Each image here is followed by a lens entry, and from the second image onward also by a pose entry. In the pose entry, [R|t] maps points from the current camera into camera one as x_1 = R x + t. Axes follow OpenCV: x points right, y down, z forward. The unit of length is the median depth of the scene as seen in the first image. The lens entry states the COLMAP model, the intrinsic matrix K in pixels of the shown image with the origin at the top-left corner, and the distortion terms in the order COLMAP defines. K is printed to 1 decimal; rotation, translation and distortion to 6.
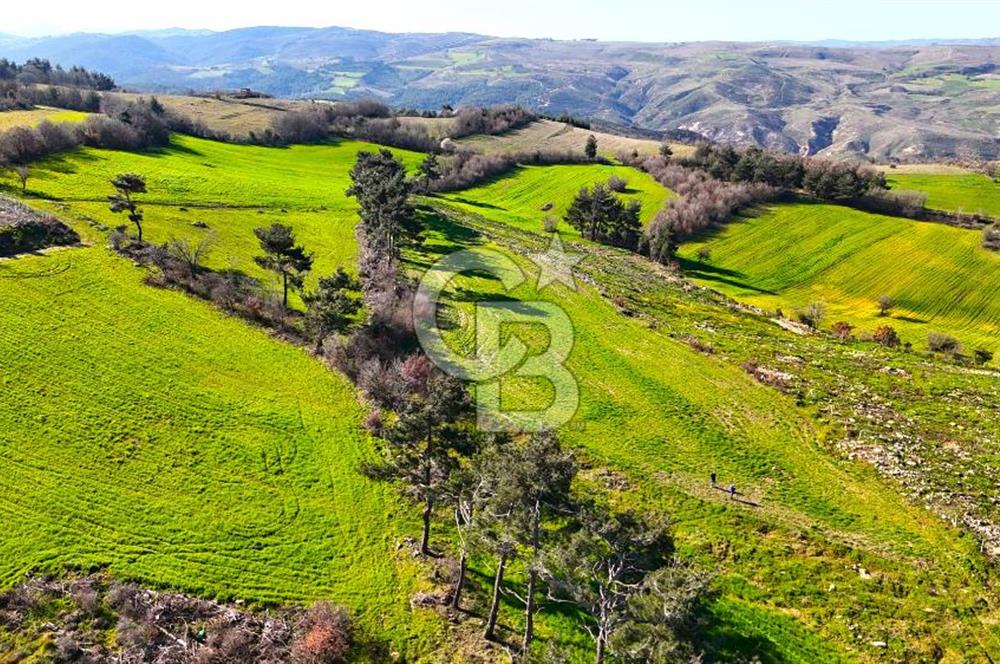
lens RADIAL K [[866.1, 0, 502.8], [0, 866.1, 334.4], [0, 0, 1]] dist [0.080768, -0.076267]
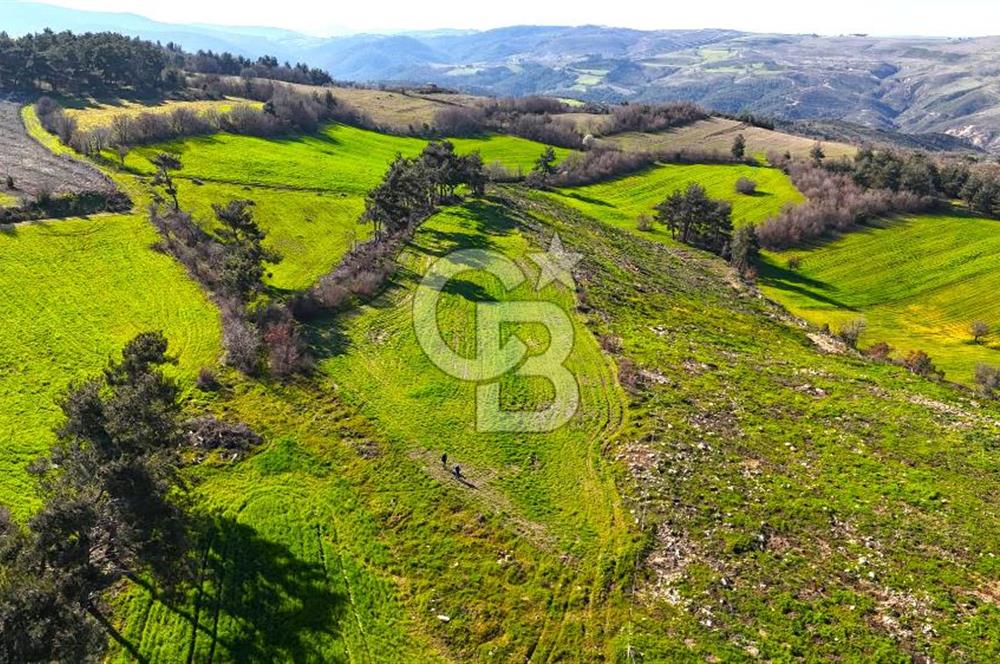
lens RADIAL K [[866.1, 0, 493.1], [0, 866.1, 333.0], [0, 0, 1]] dist [0.080768, -0.076267]
pose [[0.960505, 0.088052, -0.263963, 0.119842], [-0.087785, 0.996057, 0.012830, -0.000214], [0.264052, 0.010849, 0.964447, 0.003600]]
